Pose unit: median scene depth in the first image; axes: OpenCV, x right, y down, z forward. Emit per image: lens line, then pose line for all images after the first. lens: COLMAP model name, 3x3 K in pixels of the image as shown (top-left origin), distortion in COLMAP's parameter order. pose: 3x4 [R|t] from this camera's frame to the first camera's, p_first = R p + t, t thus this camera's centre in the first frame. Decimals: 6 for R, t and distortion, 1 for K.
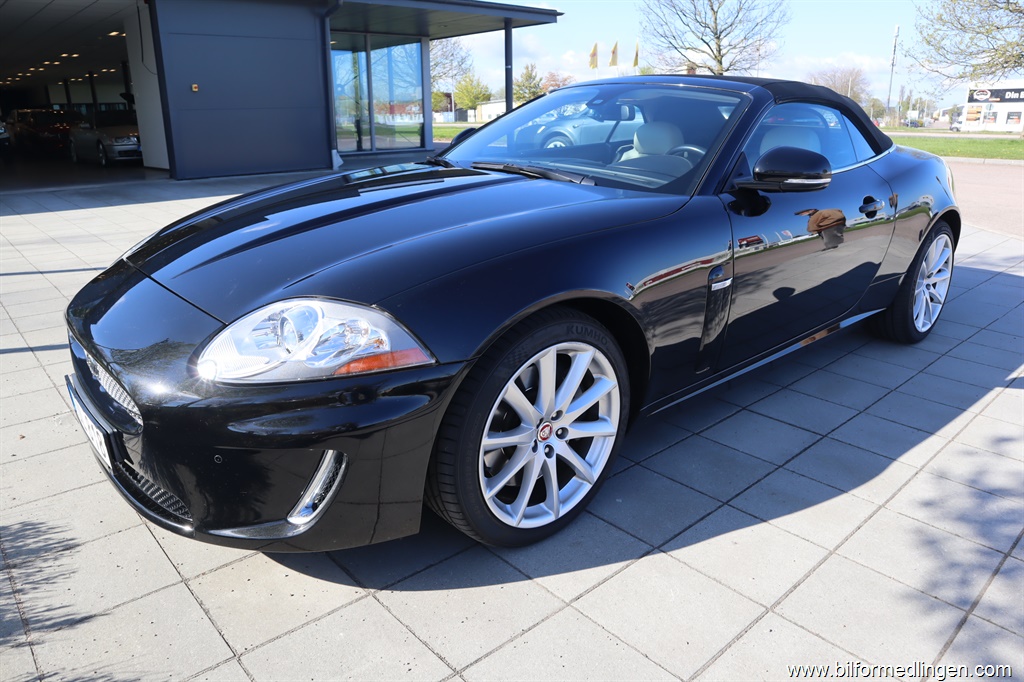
lens RADIAL K [[707.6, 0, 484.8], [0, 707.6, 354.3], [0, 0, 1]] dist [-0.116238, 0.065721]
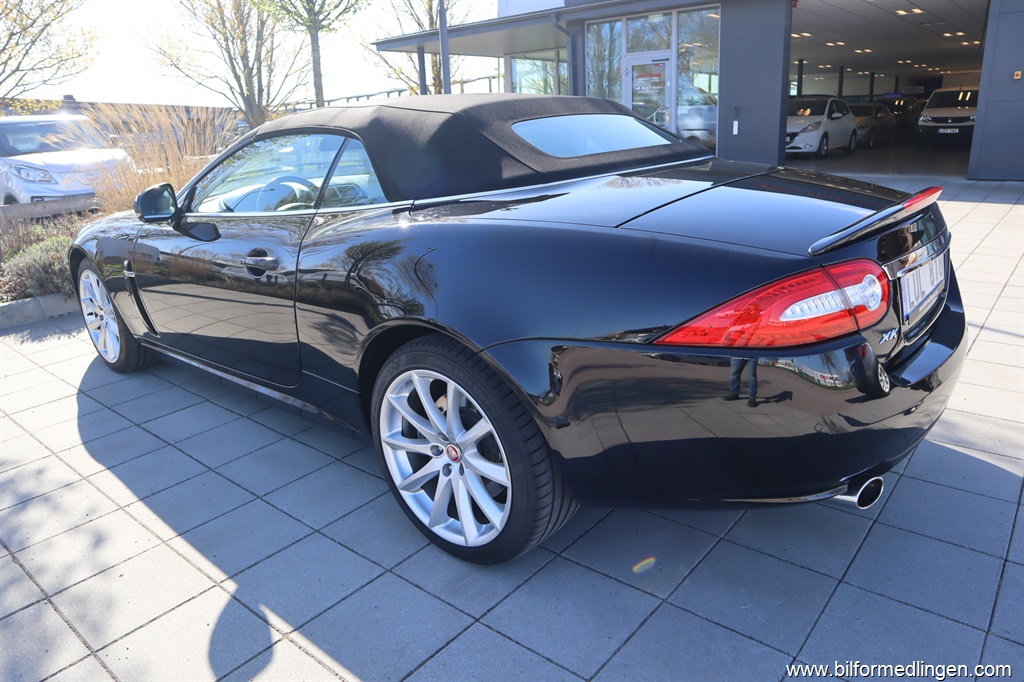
lens RADIAL K [[709.8, 0, 509.1], [0, 709.8, 341.4], [0, 0, 1]] dist [-0.122179, 0.074996]
pose [[0.148812, 0.294090, -0.944122, 1.779702], [-0.281949, 0.927740, 0.244547, -0.519259], [0.947819, 0.229803, 0.220977, 1.398970]]
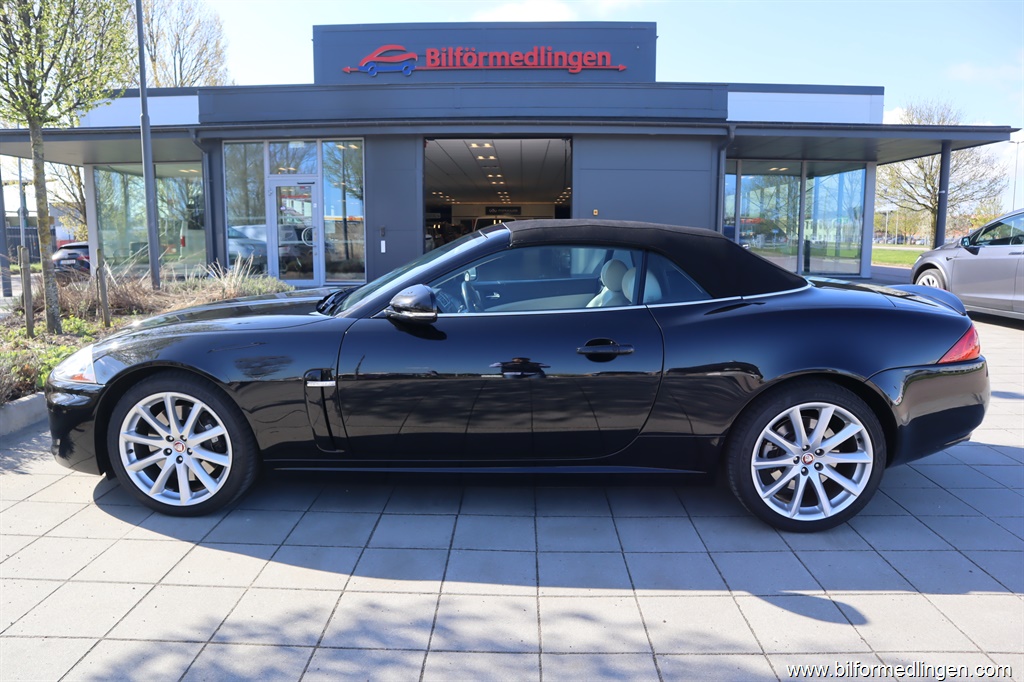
lens RADIAL K [[709.8, 0, 509.1], [0, 709.8, 341.4], [0, 0, 1]] dist [-0.122179, 0.074996]
pose [[0.732291, 0.110439, -0.671978, 1.428150], [-0.226551, 0.970065, -0.087456, -0.135648], [0.642203, 0.216281, 0.735389, 0.211762]]
